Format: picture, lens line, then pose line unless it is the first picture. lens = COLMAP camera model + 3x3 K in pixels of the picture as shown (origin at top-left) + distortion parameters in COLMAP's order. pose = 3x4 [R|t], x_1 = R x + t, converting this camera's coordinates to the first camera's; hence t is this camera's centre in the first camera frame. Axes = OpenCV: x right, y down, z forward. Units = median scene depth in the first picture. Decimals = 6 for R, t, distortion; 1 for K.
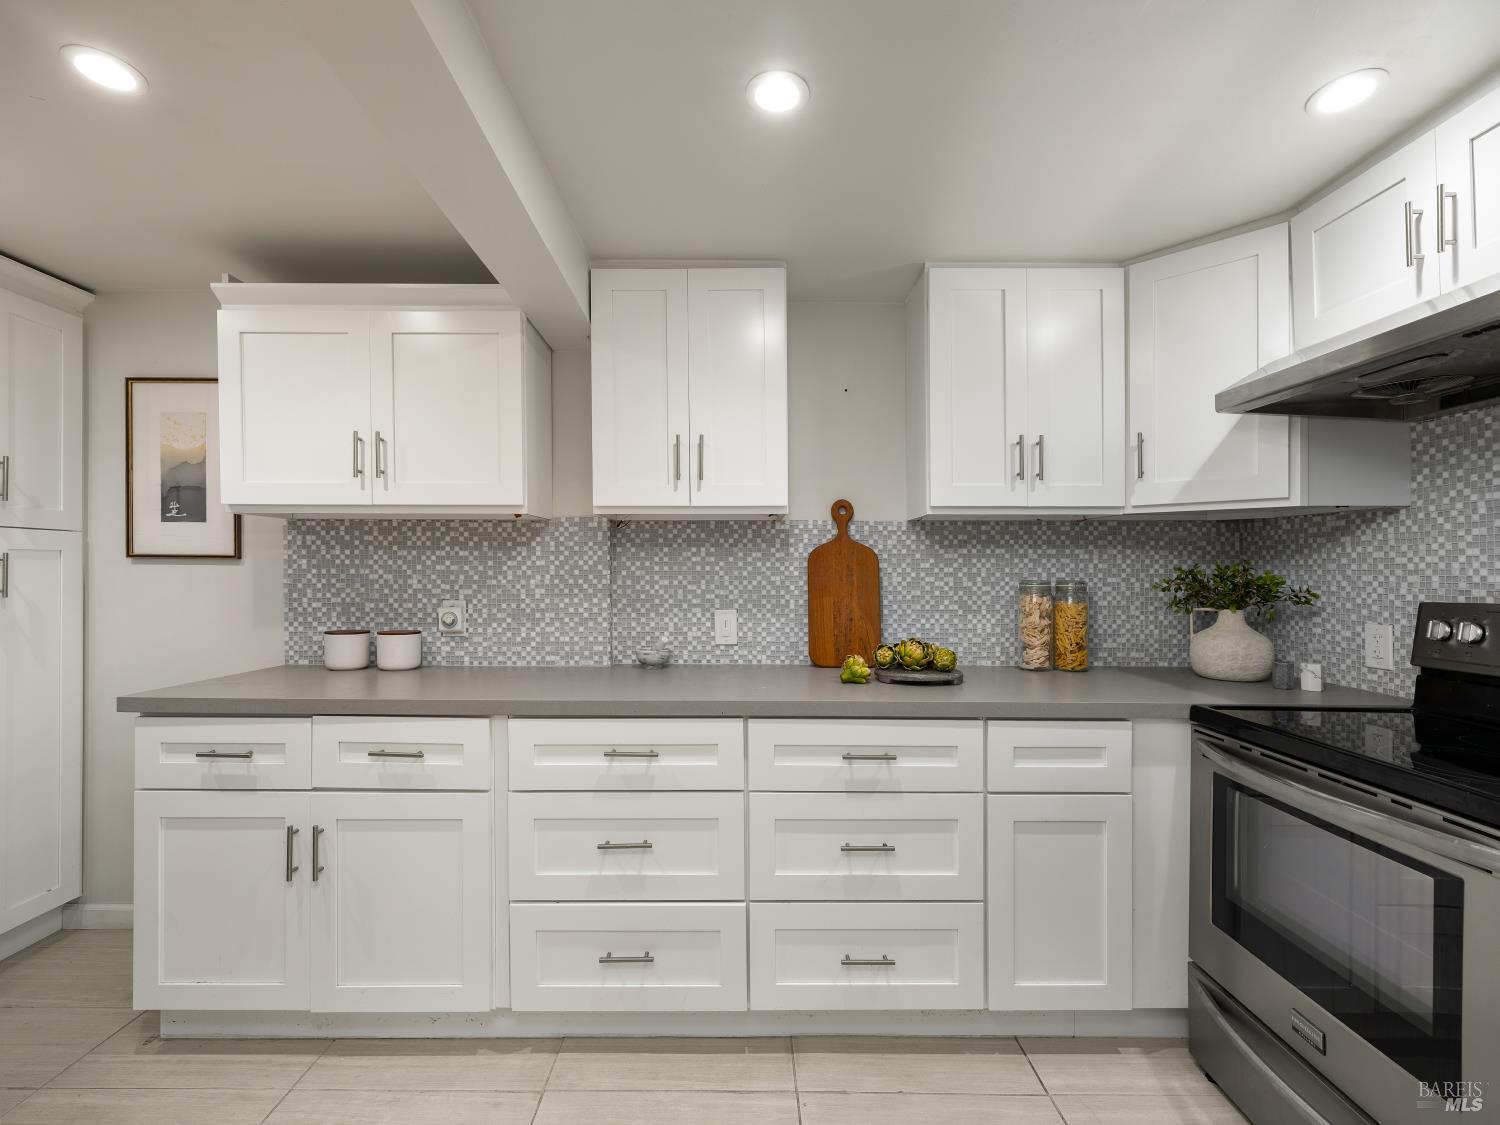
lens RADIAL K [[682.2, 0, 746.5], [0, 682.2, 571.4], [0, 0, 1]] dist [-0.002803, 0.001618]
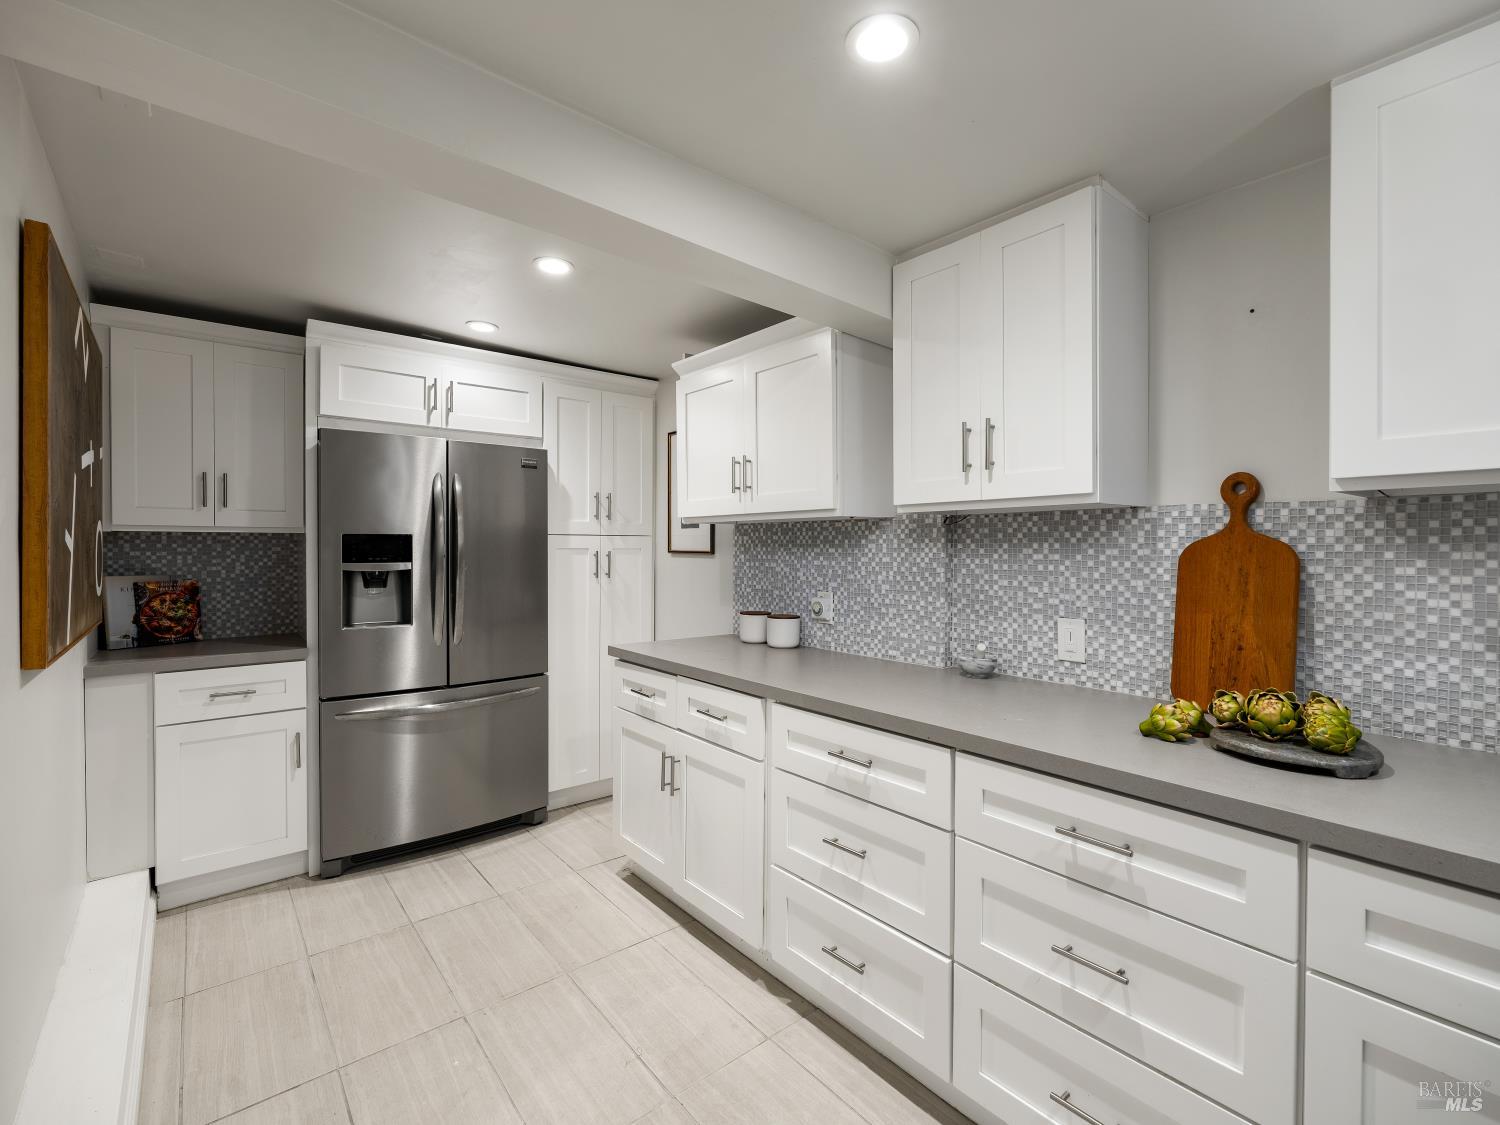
lens RADIAL K [[682.2, 0, 750.3], [0, 682.2, 556.4], [0, 0, 1]] dist [-0.002803, 0.001618]
pose [[0.631722, 0.008768, -0.775146, 0.371597], [0.000563, 0.999931, 0.011770, -0.029840], [0.775195, -0.007871, 0.631673, 0.187262]]
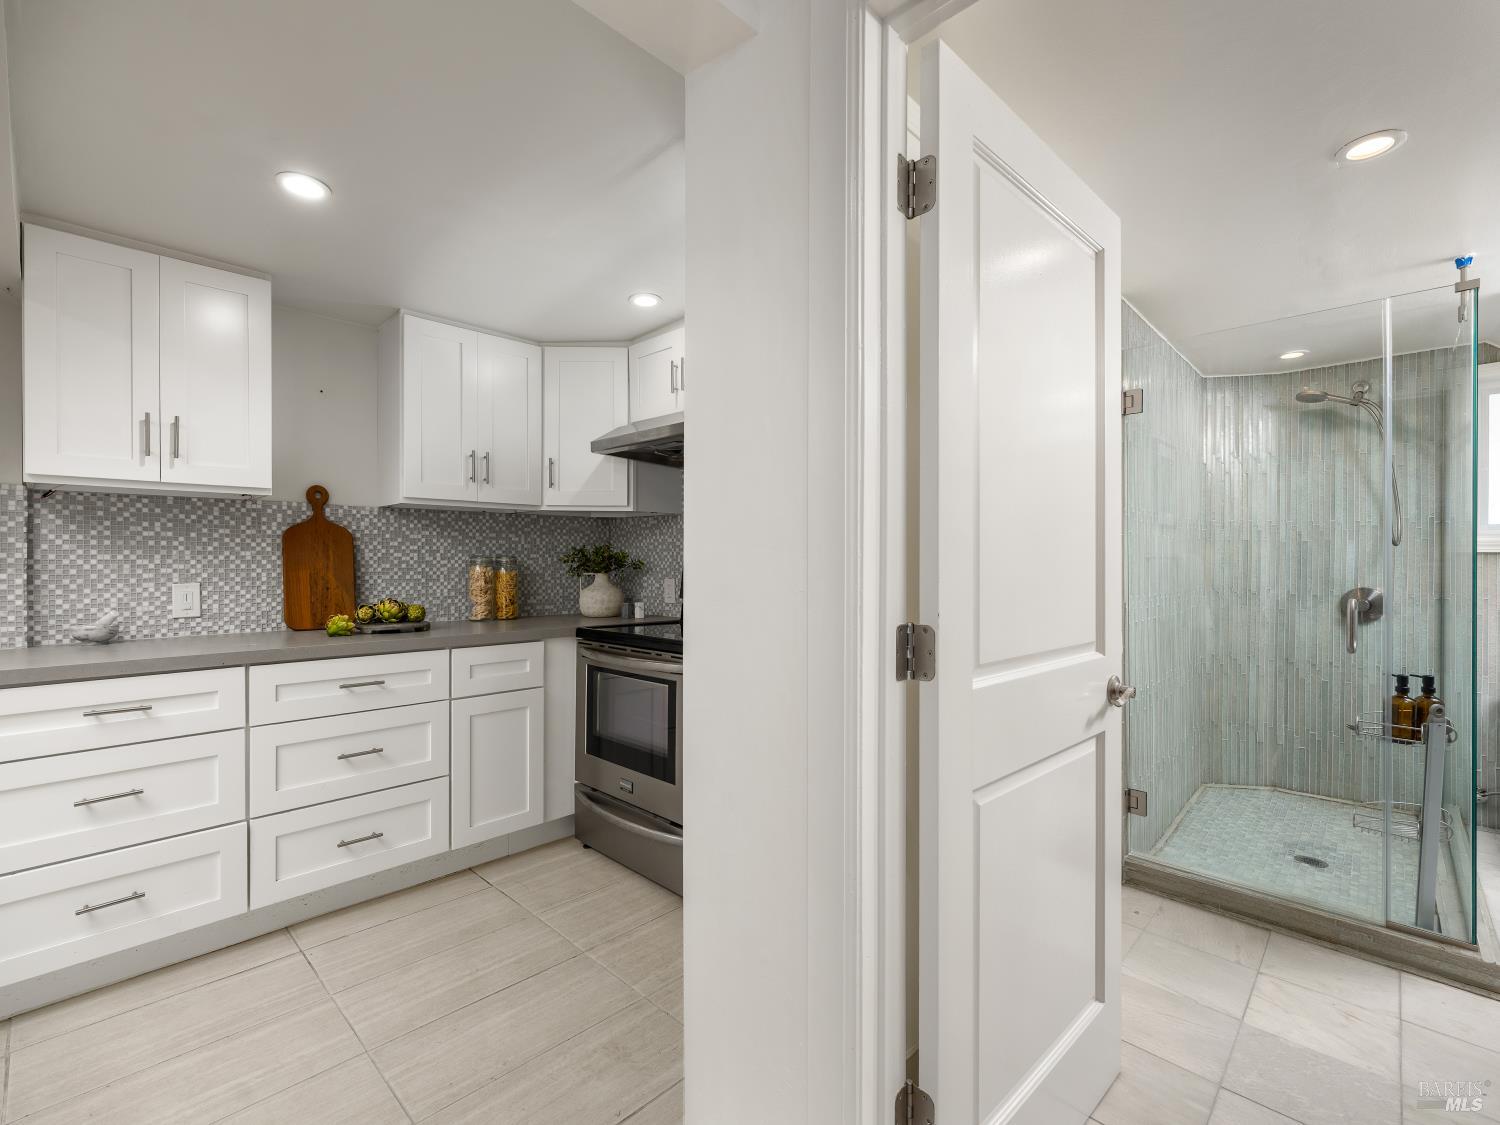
lens RADIAL K [[682.2, 0, 749.7], [0, 682.2, 548.2], [0, 0, 1]] dist [-0.002803, 0.001618]
pose [[0.698913, 0.010997, 0.715122, -0.177214], [0.003018, 0.999828, -0.018324, 0.024936], [-0.715200, 0.014965, 0.698760, -0.338239]]
